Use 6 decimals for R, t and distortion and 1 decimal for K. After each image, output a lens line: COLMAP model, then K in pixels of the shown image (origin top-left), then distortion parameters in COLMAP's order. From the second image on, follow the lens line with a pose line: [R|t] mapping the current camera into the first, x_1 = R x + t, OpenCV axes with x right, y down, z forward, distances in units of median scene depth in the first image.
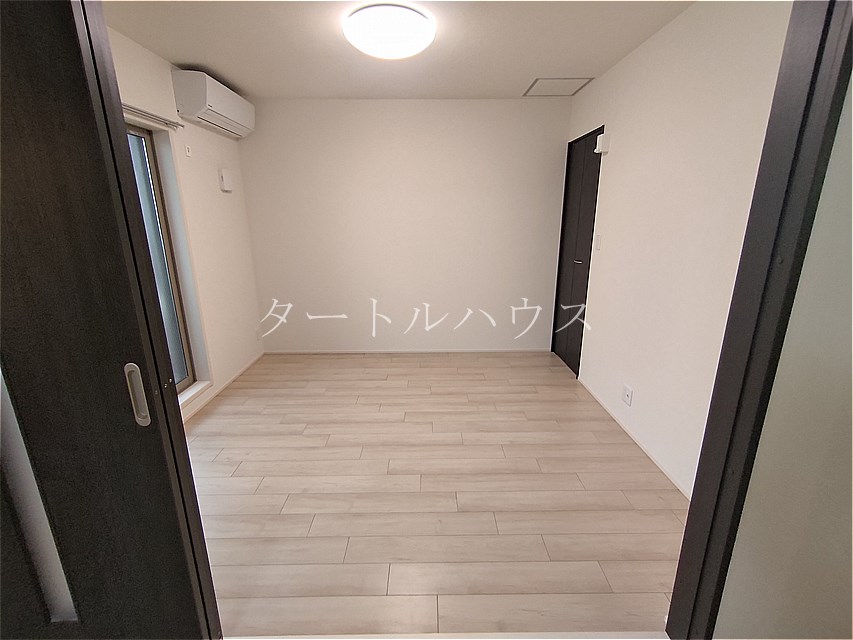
lens RADIAL K [[382.1, 0, 428.6], [0, 382.1, 319.0], [0, 0, 1]] dist [0.001289, -0.000032]
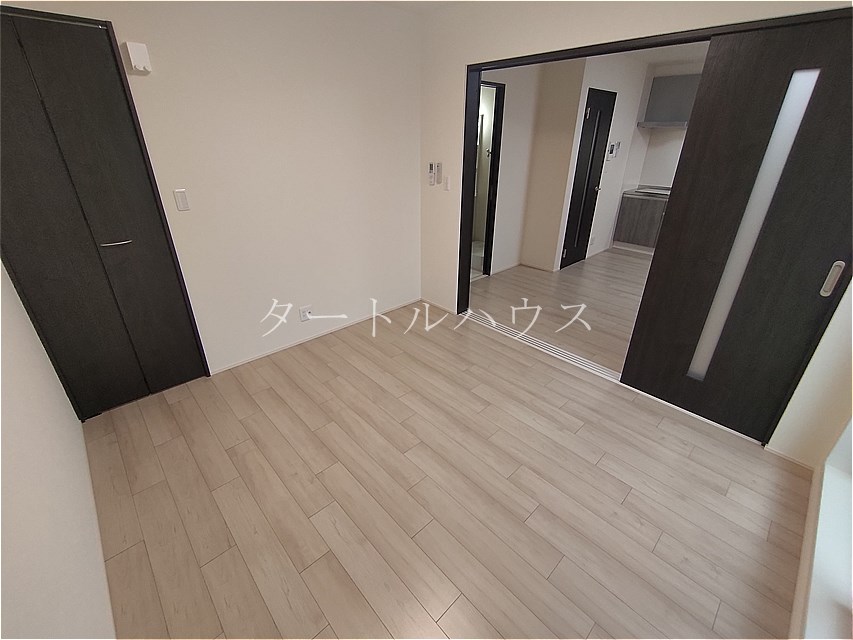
lens RADIAL K [[382.1, 0, 426.6], [0, 382.1, 316.4], [0, 0, 1]] dist [0.001289, -0.000032]
pose [[-0.686100, -0.314728, 0.655906, -0.541041], [0.185449, 0.796135, 0.576001, -0.421615], [-0.703474, 0.516832, -0.487862, 1.307593]]
